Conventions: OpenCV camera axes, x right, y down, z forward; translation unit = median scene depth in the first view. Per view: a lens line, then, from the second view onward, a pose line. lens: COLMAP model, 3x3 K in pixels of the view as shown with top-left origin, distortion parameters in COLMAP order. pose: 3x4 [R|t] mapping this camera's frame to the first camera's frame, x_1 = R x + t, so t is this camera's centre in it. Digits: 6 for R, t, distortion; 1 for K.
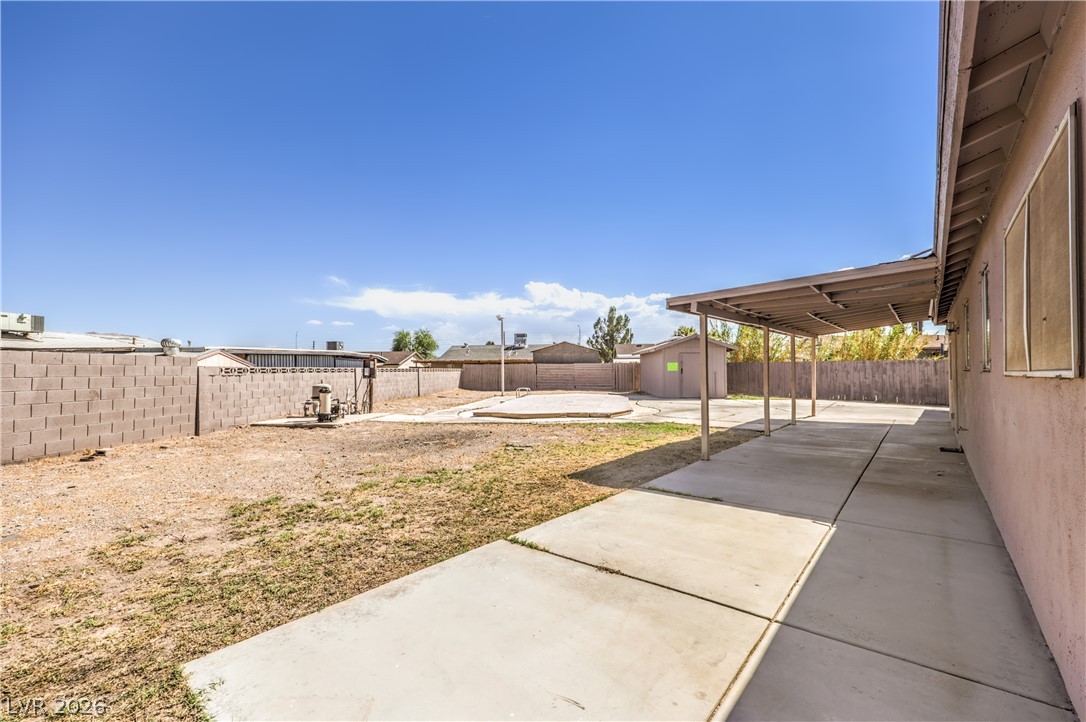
lens RADIAL K [[448.1, 0, 543.0], [0, 448.1, 361.0], [0, 0, 1]] dist [0.000309, -0.000677]
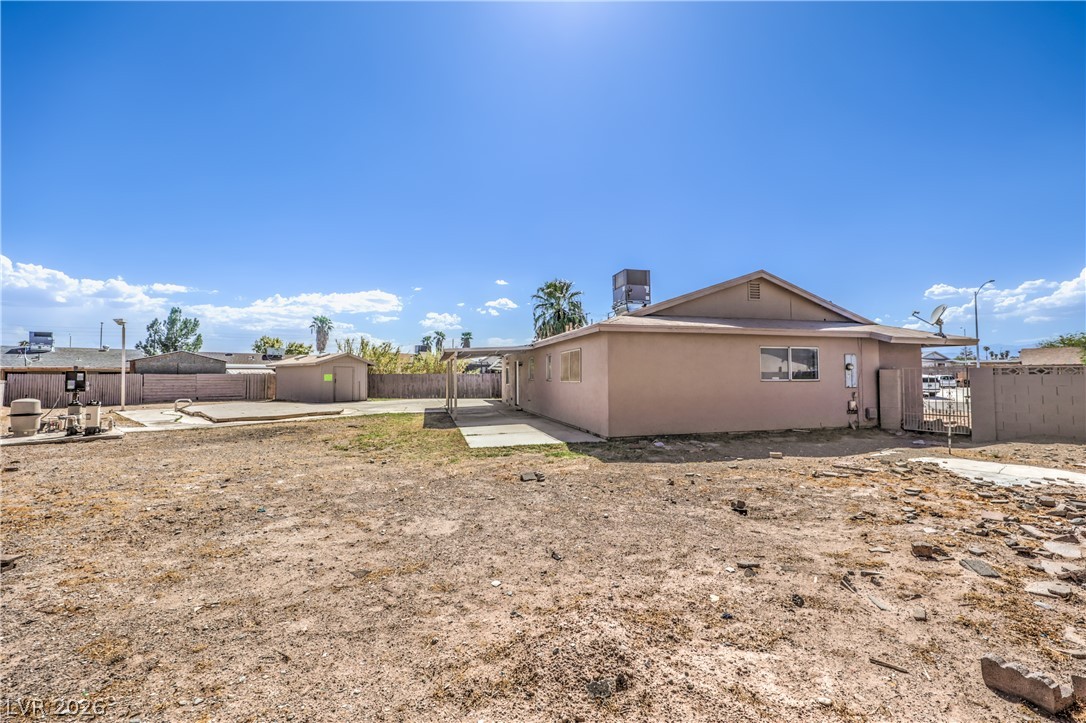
lens RADIAL K [[448.1, 0, 543.0], [0, 448.1, 361.5], [0, 0, 1]] dist [0.000309, -0.000677]
pose [[0.574863, 0.026974, 0.817805, -0.178324], [-0.011153, 0.999622, -0.025132, -0.003328], [-0.818174, 0.005327, 0.574946, -0.099317]]
